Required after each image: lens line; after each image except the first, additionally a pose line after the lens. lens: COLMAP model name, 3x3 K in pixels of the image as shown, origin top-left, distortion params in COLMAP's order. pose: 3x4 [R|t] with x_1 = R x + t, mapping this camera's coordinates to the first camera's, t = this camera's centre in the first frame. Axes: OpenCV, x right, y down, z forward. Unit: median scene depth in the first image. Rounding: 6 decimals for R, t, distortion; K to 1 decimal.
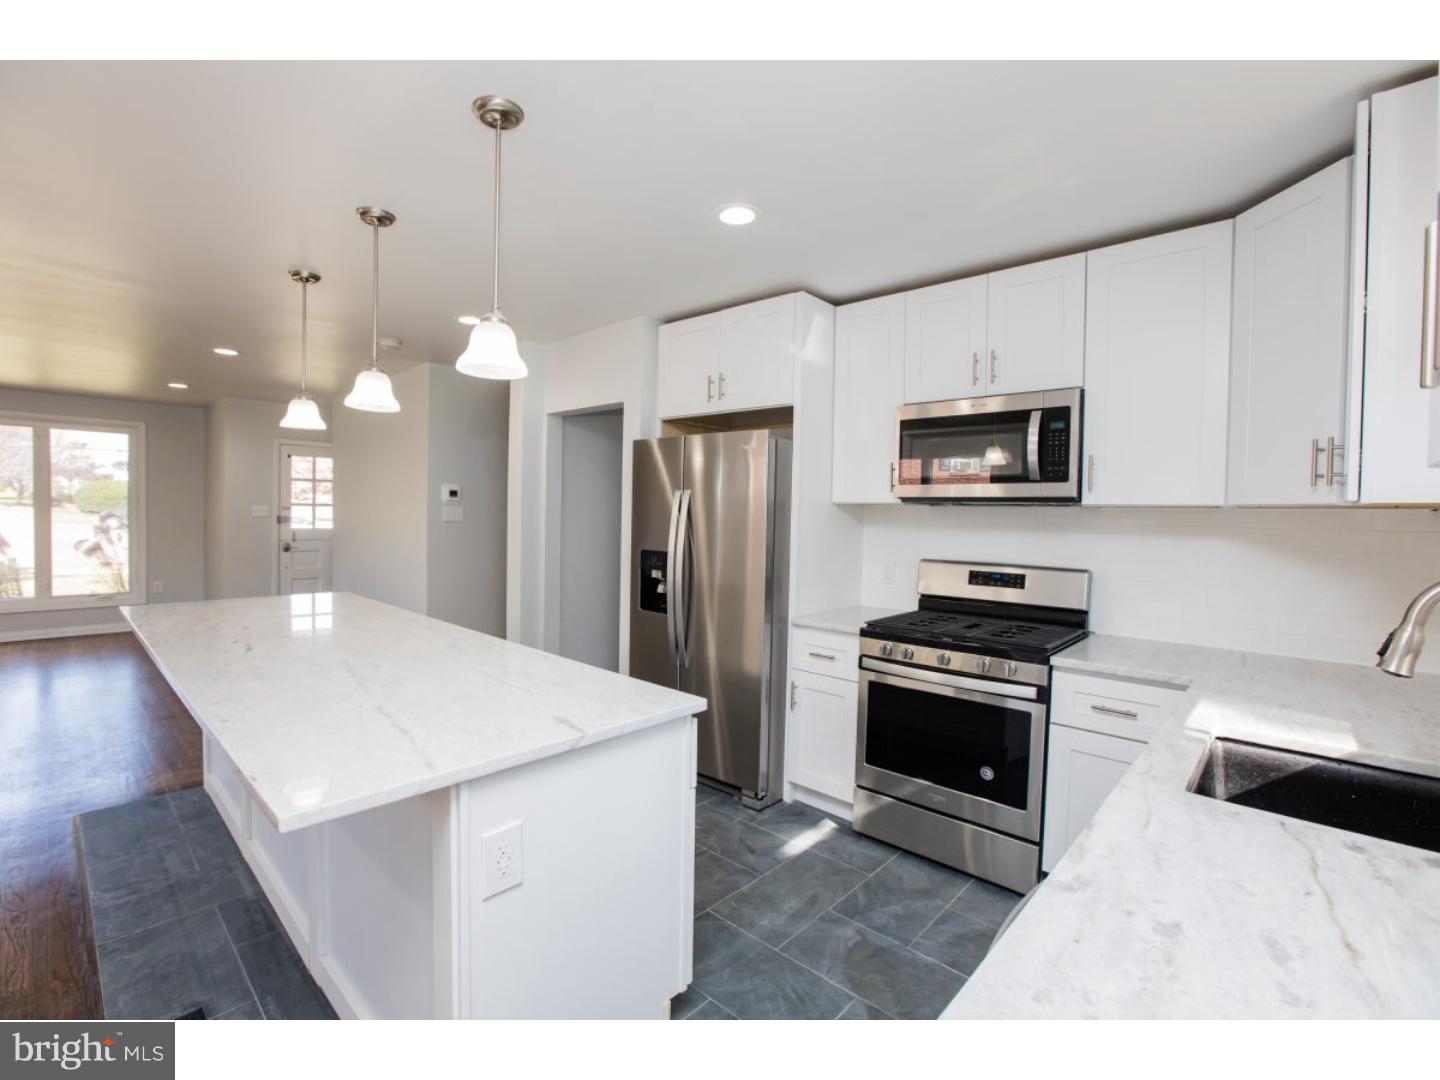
lens RADIAL K [[656.2, 0, 720.5], [0, 656.2, 533.8], [0, 0, 1]] dist [-0.056071, 0.020170]
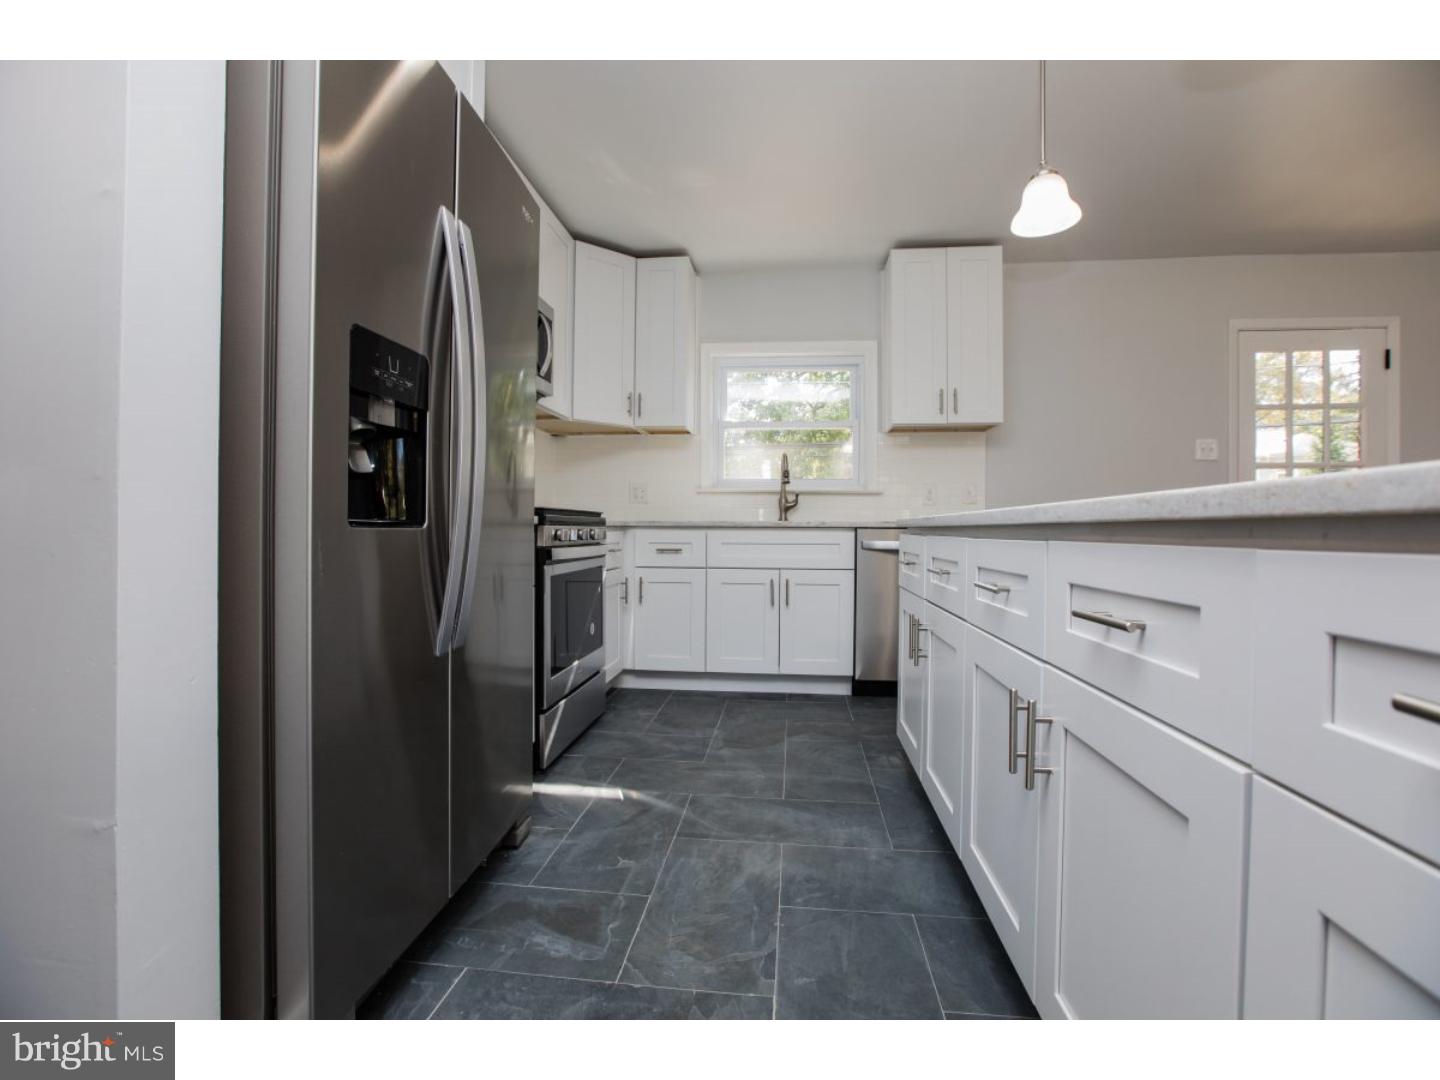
lens RADIAL K [[656.2, 0, 720.5], [0, 656.2, 533.8], [0, 0, 1]] dist [-0.056071, 0.020170]
pose [[-0.596663, -0.024001, 0.802133, -0.646228], [0.007072, 0.999357, 0.035163, 0.161625], [-0.802461, 0.026653, -0.596110, 1.493745]]
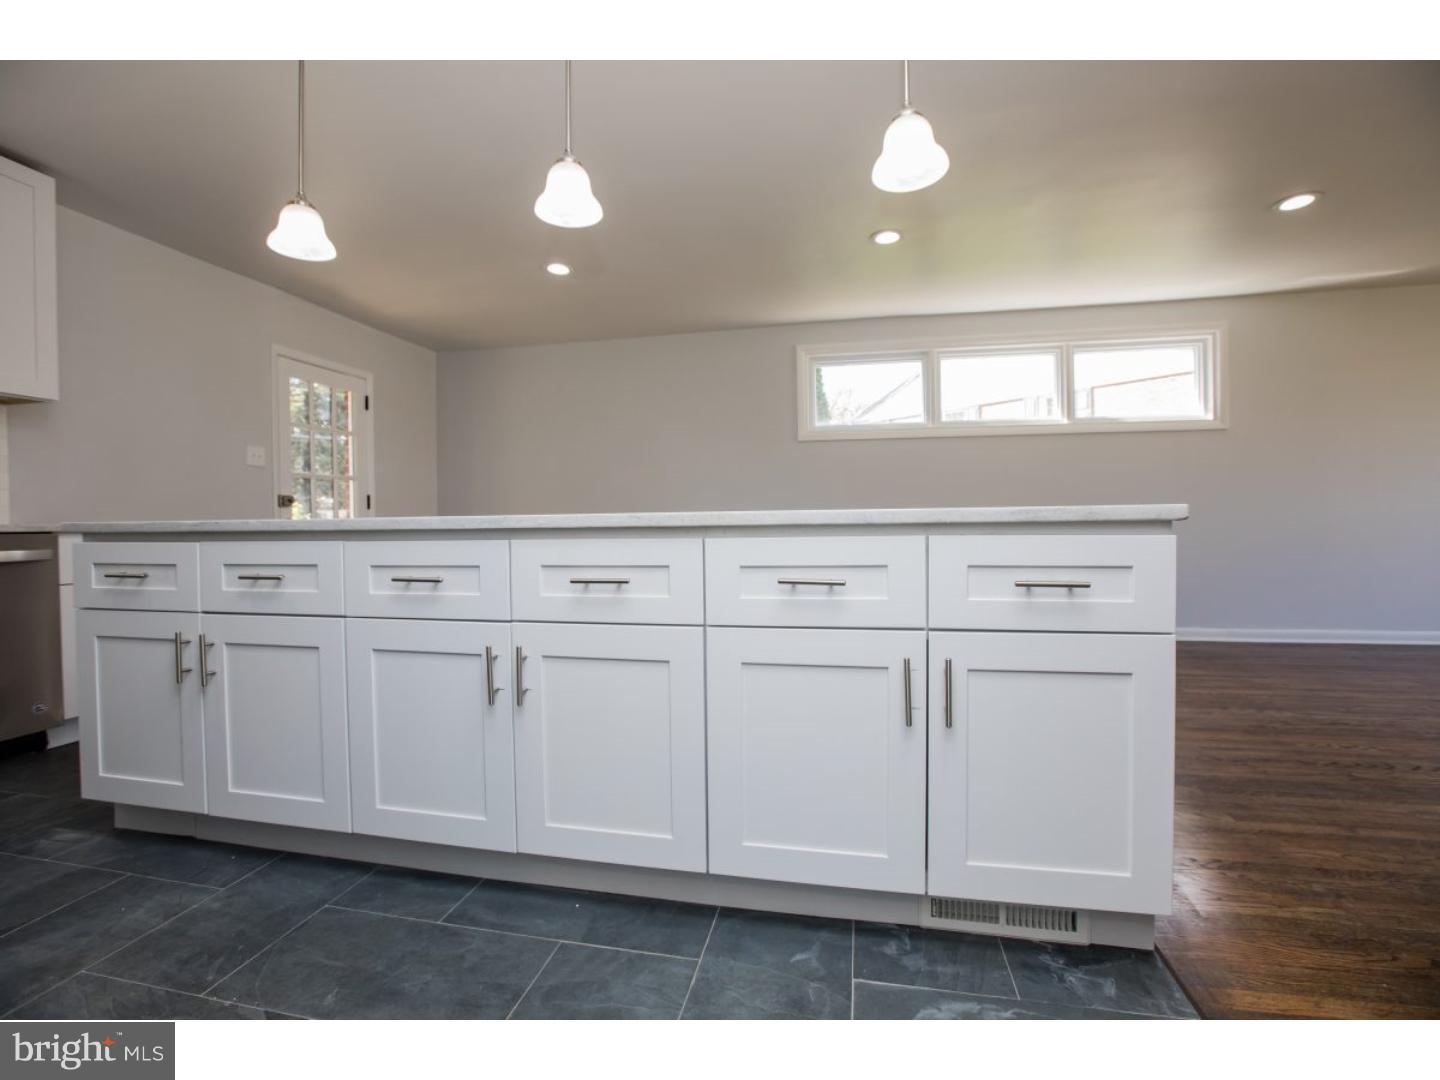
lens RADIAL K [[656.2, 0, 720.5], [0, 656.2, 533.8], [0, 0, 1]] dist [-0.056071, 0.020170]
pose [[-0.852858, 0.001706, -0.522140, -0.274565], [-0.017248, 0.999357, 0.031439, 0.152557], [0.521858, 0.035820, -0.852280, 1.721667]]
